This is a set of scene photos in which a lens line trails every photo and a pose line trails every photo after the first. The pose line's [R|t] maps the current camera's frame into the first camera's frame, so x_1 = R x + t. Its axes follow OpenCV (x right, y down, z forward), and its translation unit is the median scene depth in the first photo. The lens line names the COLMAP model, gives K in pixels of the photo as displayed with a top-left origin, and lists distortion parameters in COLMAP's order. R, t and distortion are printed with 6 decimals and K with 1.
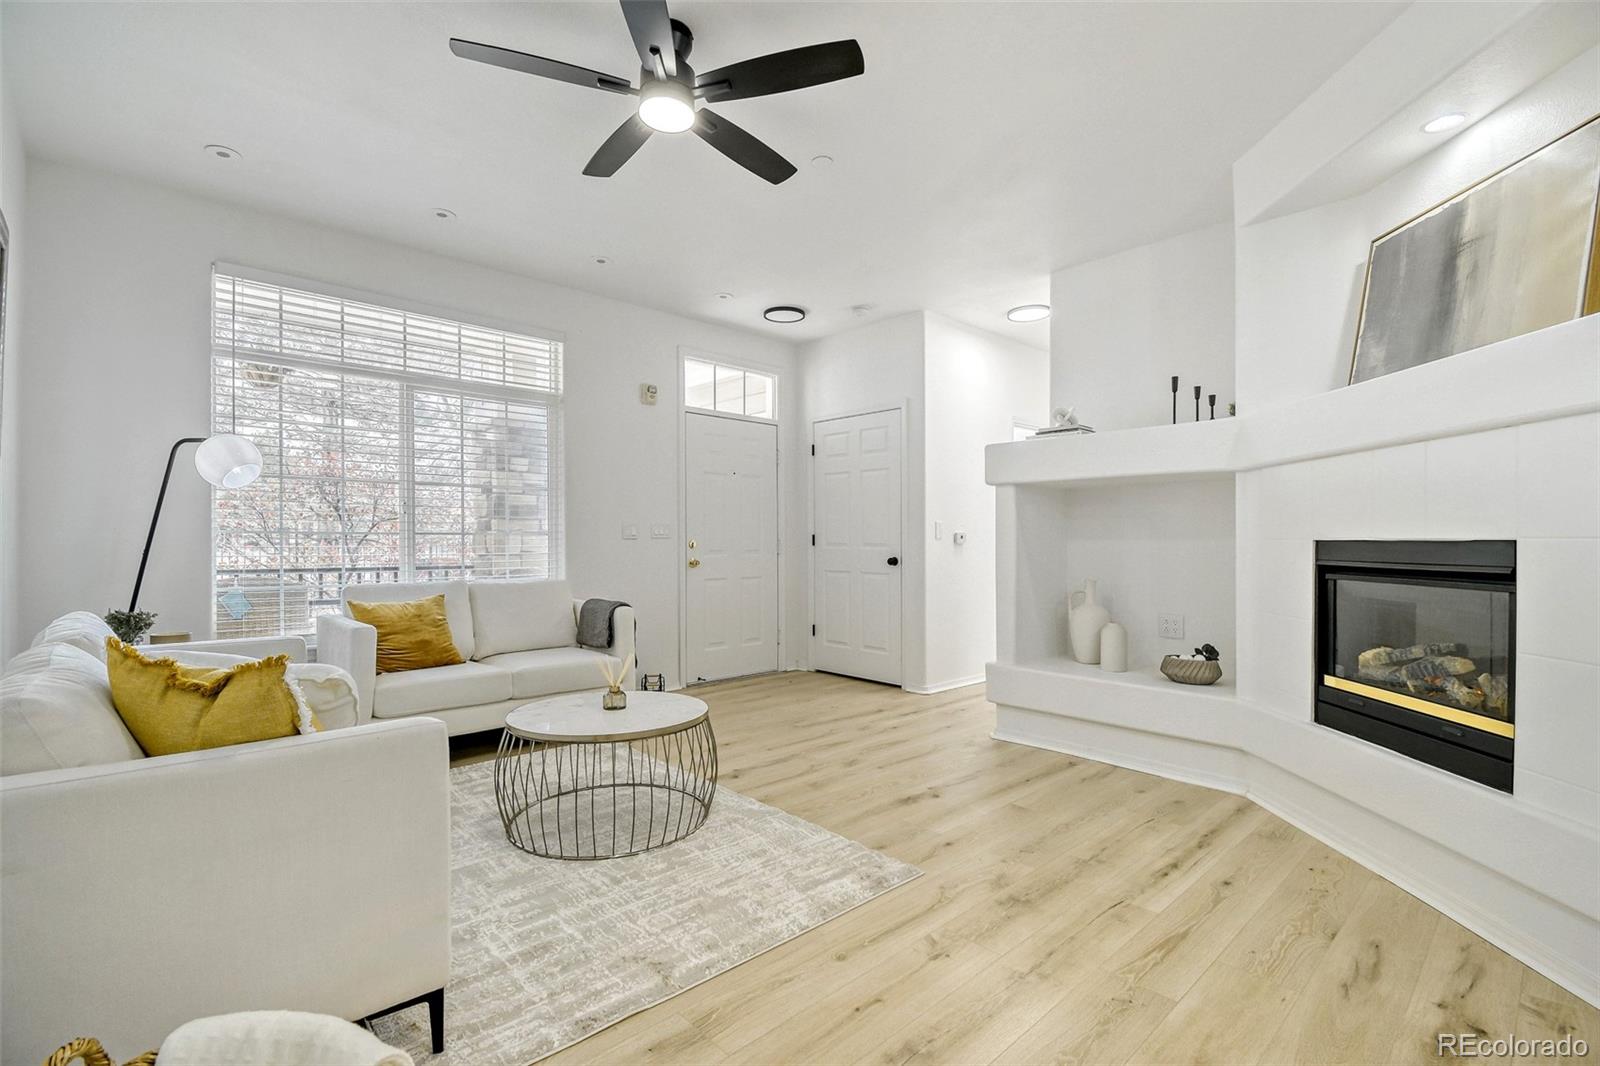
lens RADIAL K [[716.4, 0, 794.3], [0, 716.4, 540.8], [0, 0, 1]] dist [0.028536, -0.027667]
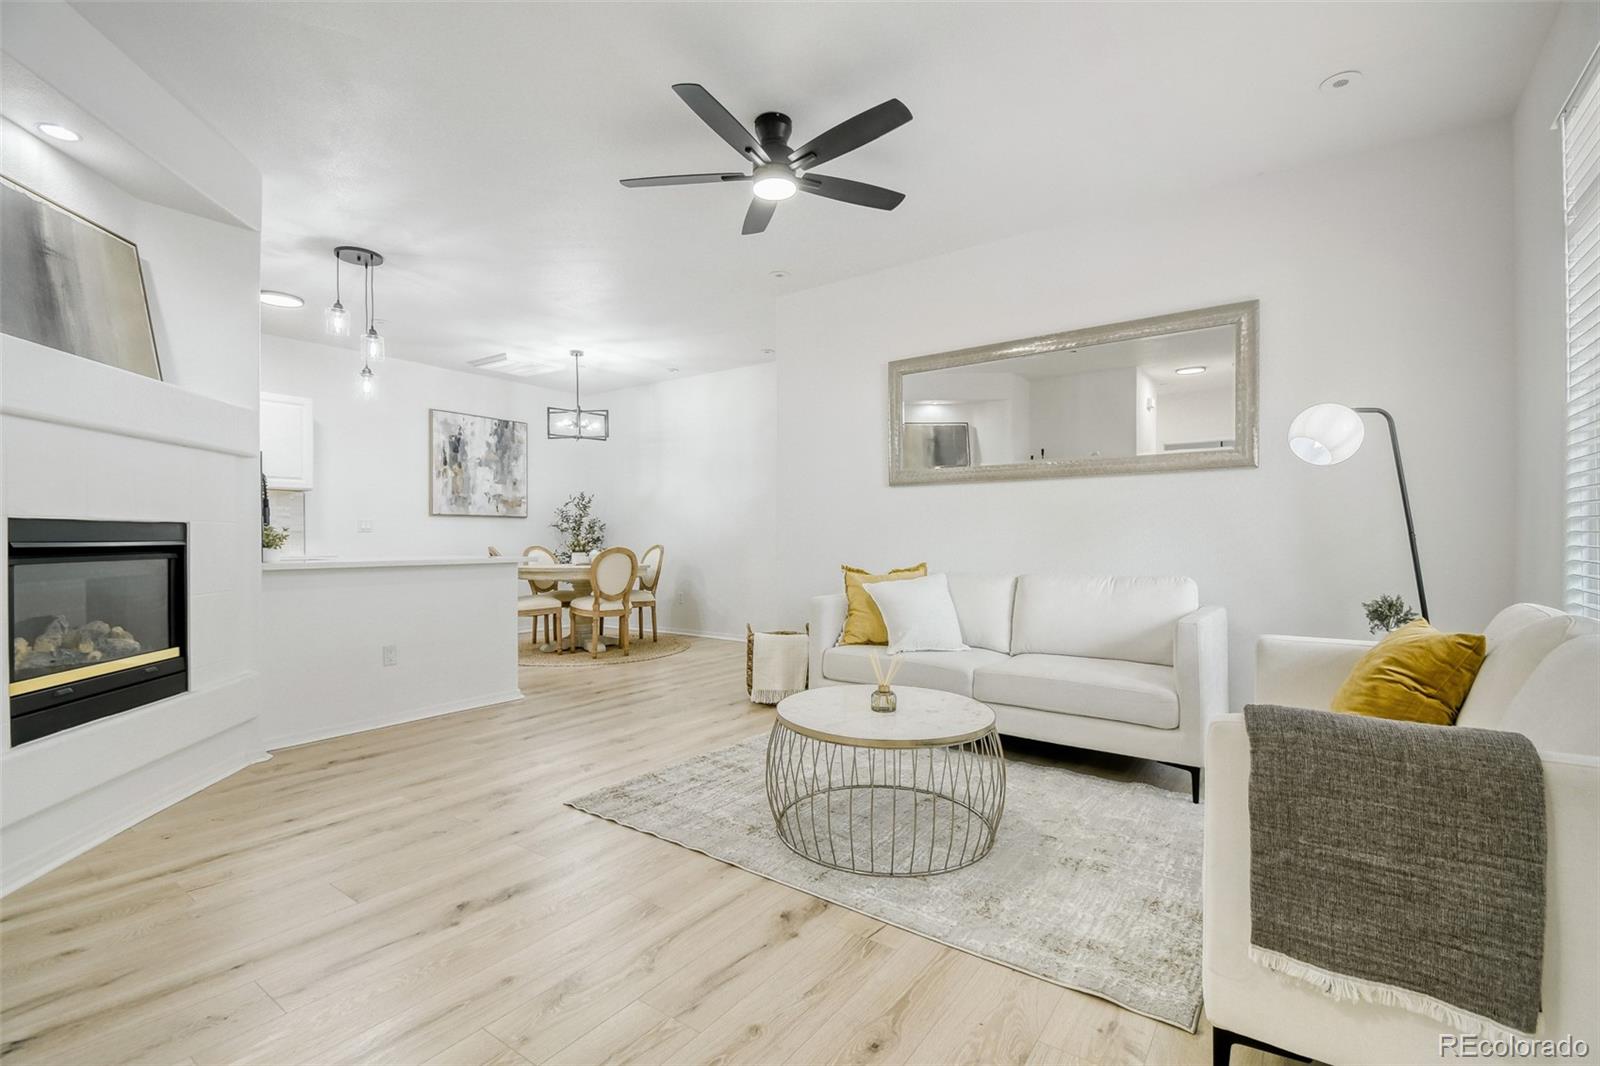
lens RADIAL K [[712.4, 0, 816.8], [0, 712.4, 537.8], [0, 0, 1]] dist [0.000412, -0.015021]
pose [[-0.975104, 0.003405, -0.221722, 0.026164], [0.002606, 0.999989, 0.003899, 0.020031], [0.221733, 0.003224, -0.975102, 1.912839]]
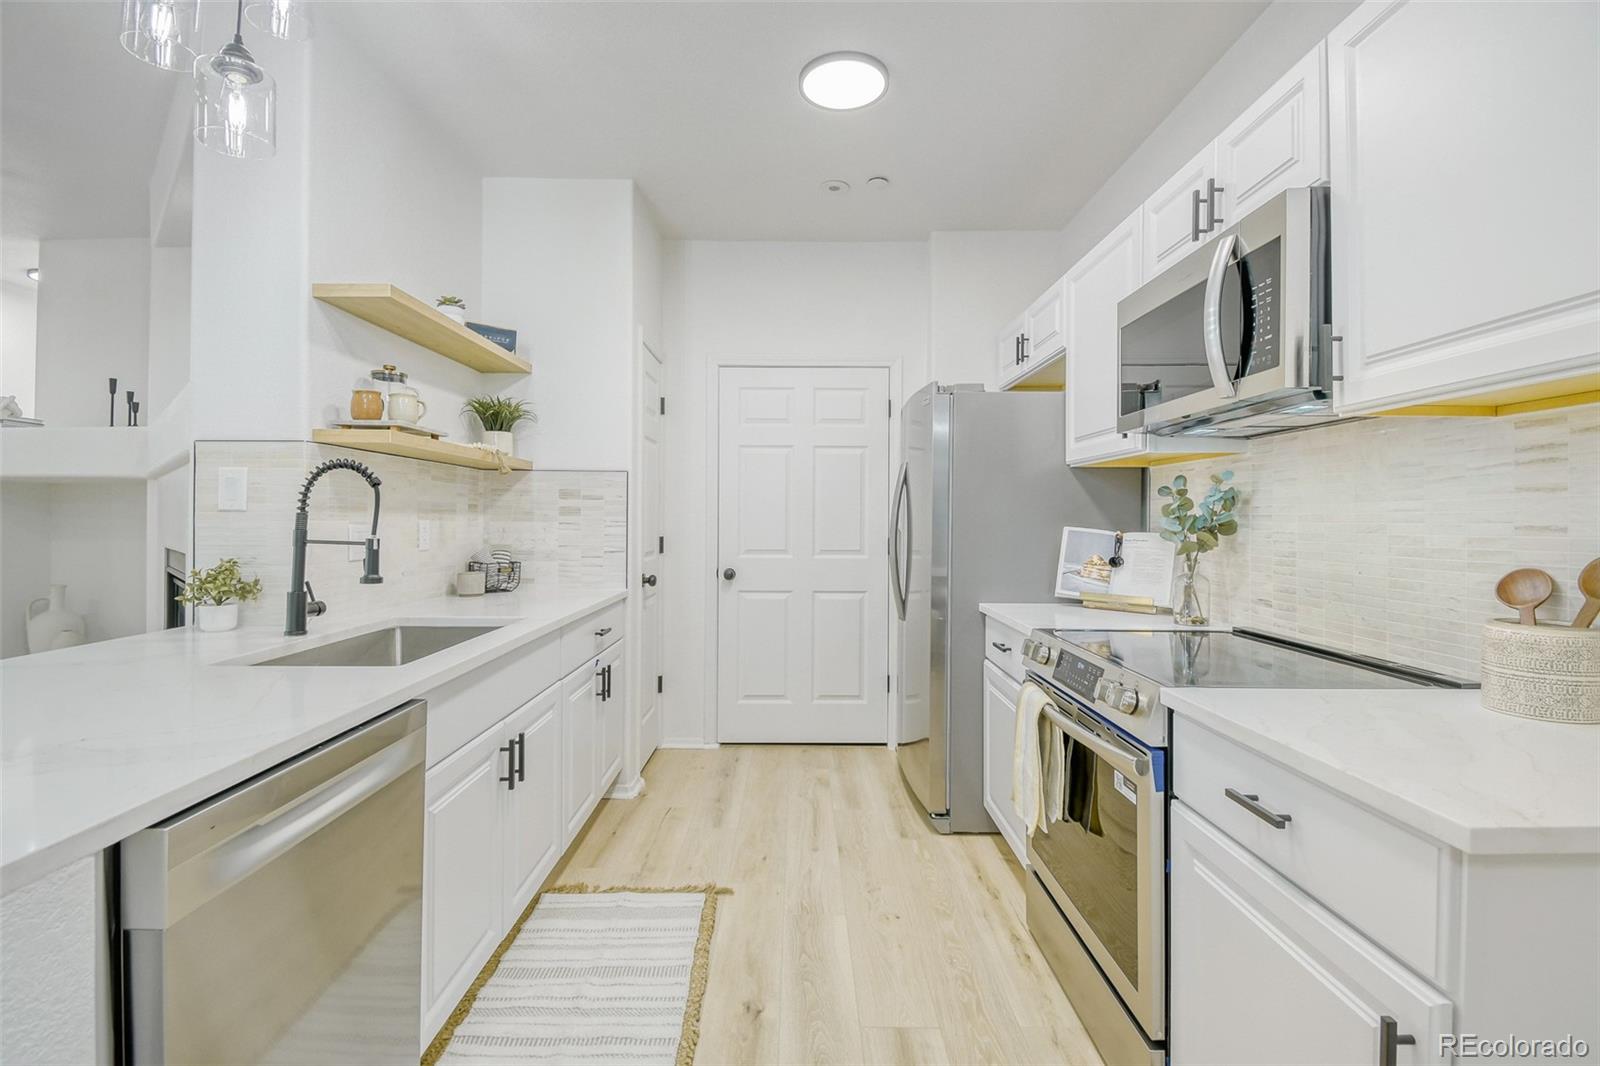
lens RADIAL K [[705.8, 0, 786.0], [0, 705.8, 522.3], [0, 0, 1]] dist [0.029915, -0.026047]
pose [[0.682182, -0.002675, 0.731178, 0.545962], [-0.000902, 0.999989, 0.004500, -0.043889], [-0.731182, -0.003729, 0.682172, -0.418255]]
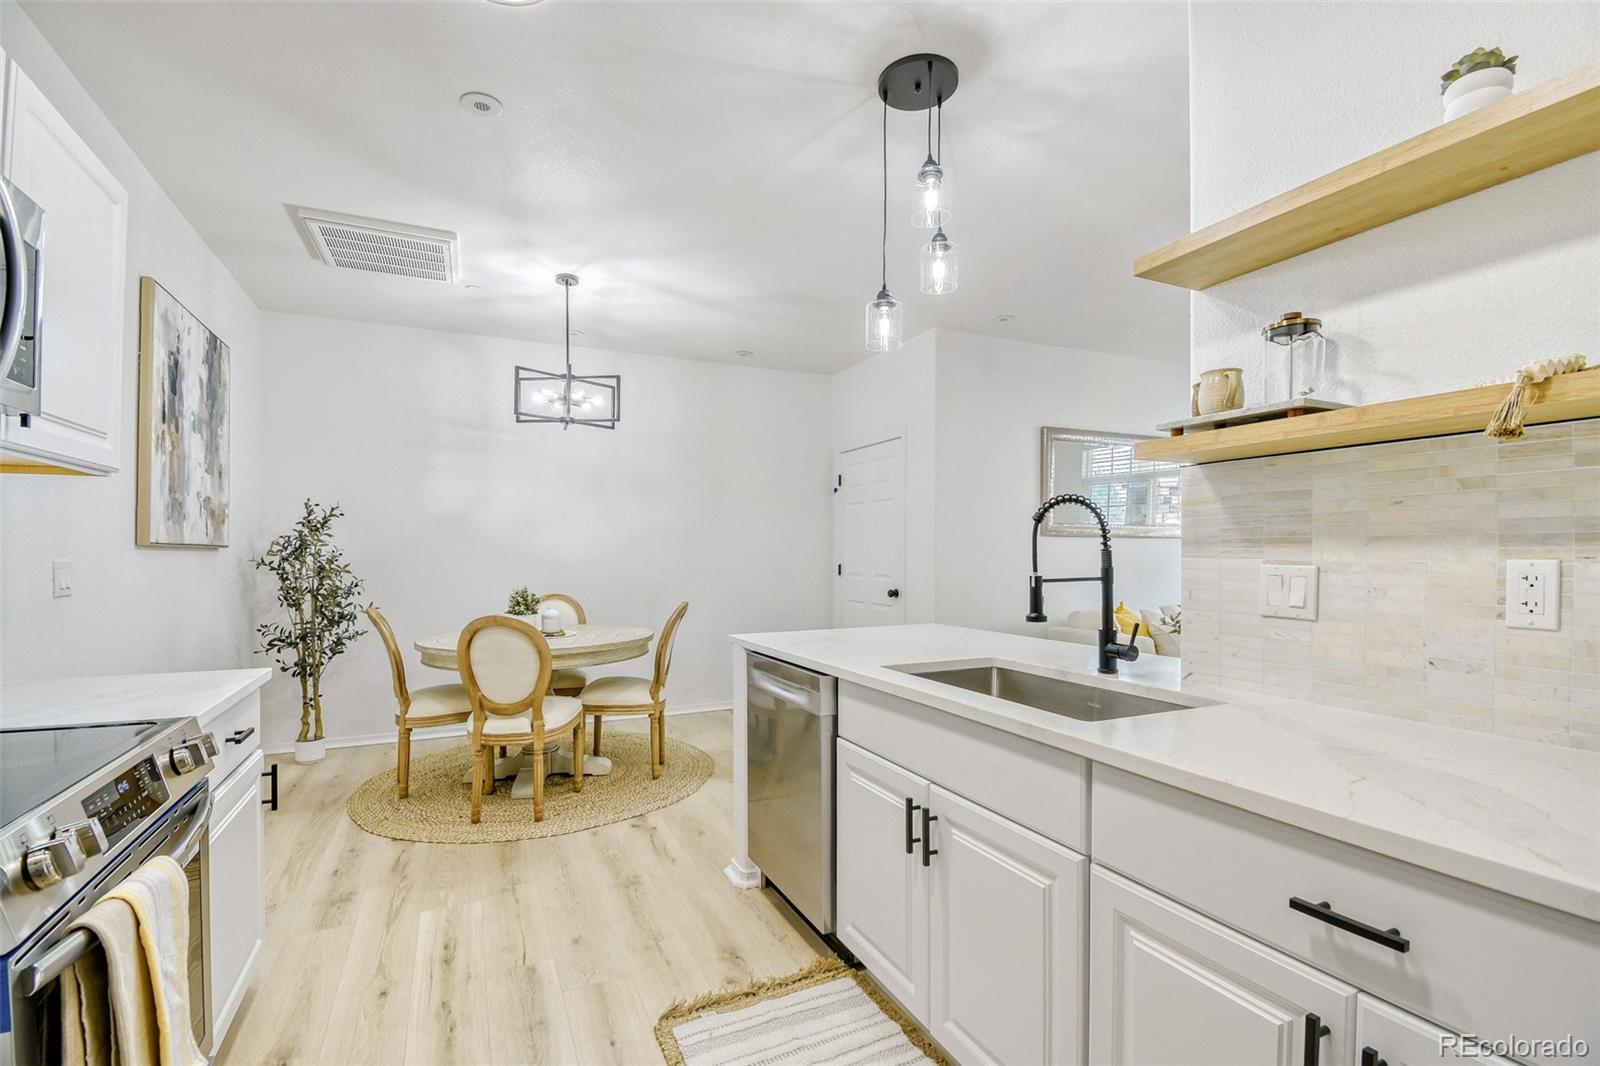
lens RADIAL K [[716.4, 0, 794.3], [0, 716.4, 540.8], [0, 0, 1]] dist [0.028536, -0.027667]
pose [[-0.316680, -0.016040, -0.948397, 1.462552], [-0.001774, 0.999865, -0.016319, -0.045631], [0.948531, -0.003486, -0.316666, 0.319407]]
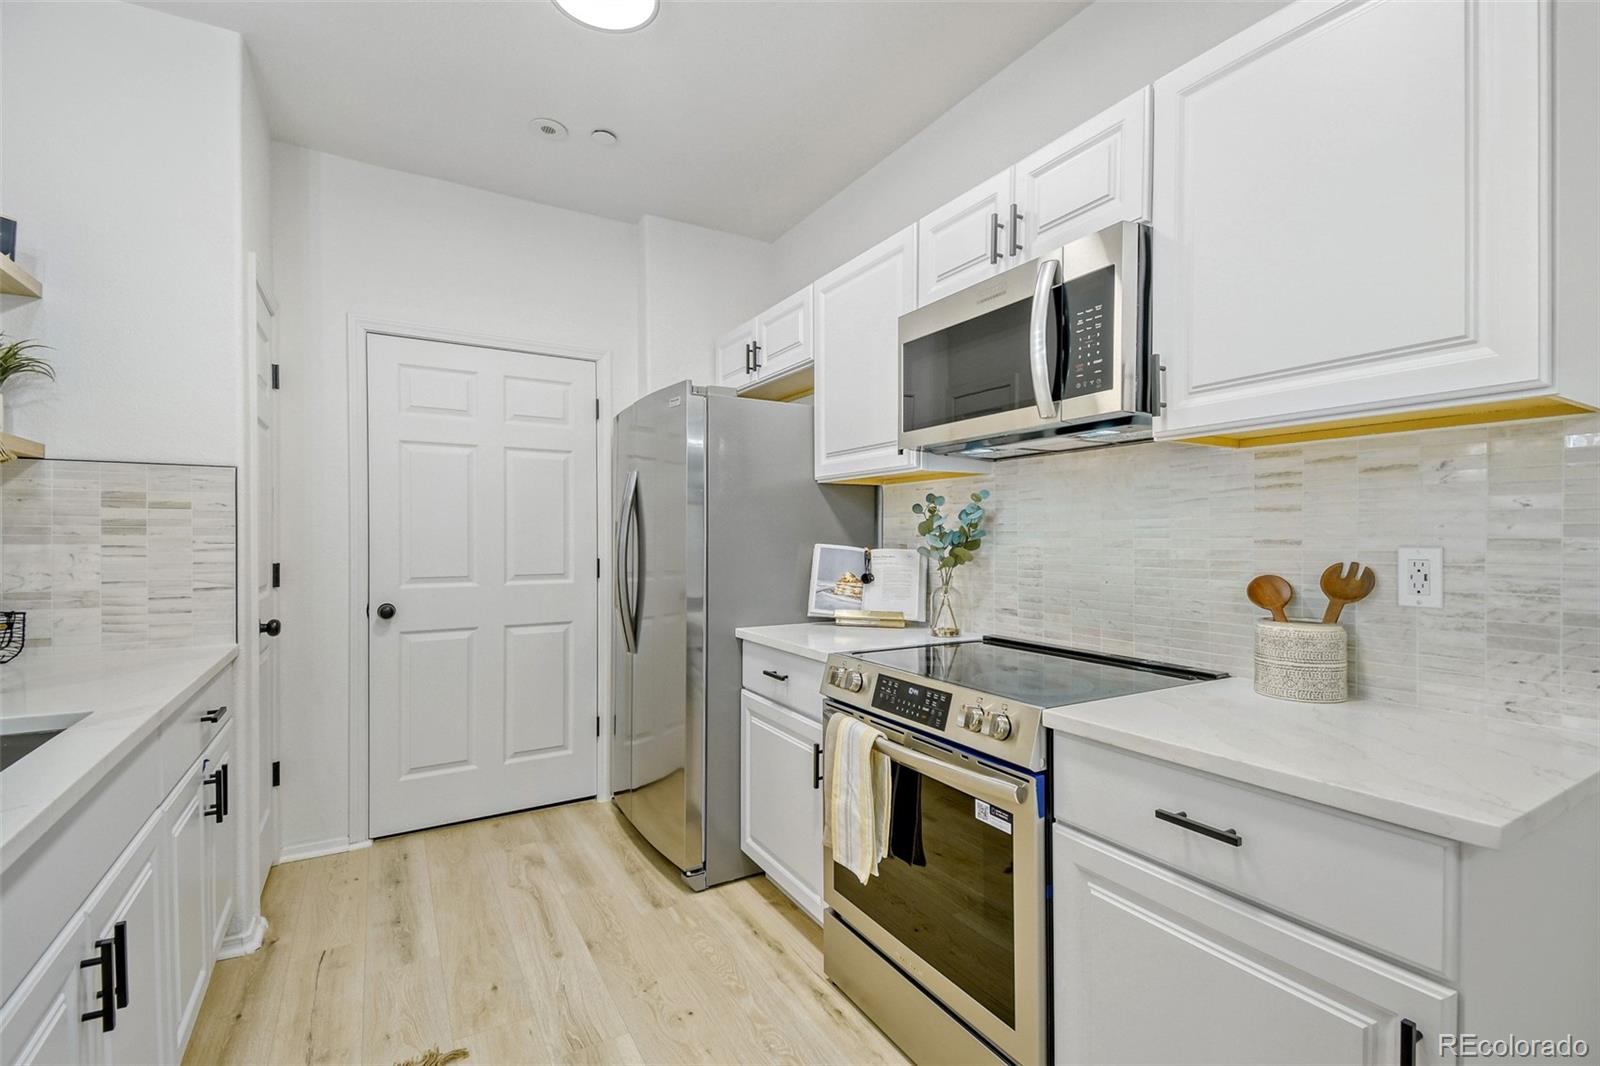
lens RADIAL K [[716.4, 0, 794.3], [0, 716.4, 540.8], [0, 0, 1]] dist [0.028536, -0.027667]
pose [[0.216886, -0.007976, 0.976164, 0.577600], [0.004050, 0.999965, 0.007270, -0.044801], [-0.976189, 0.002376, 0.216910, -0.210041]]
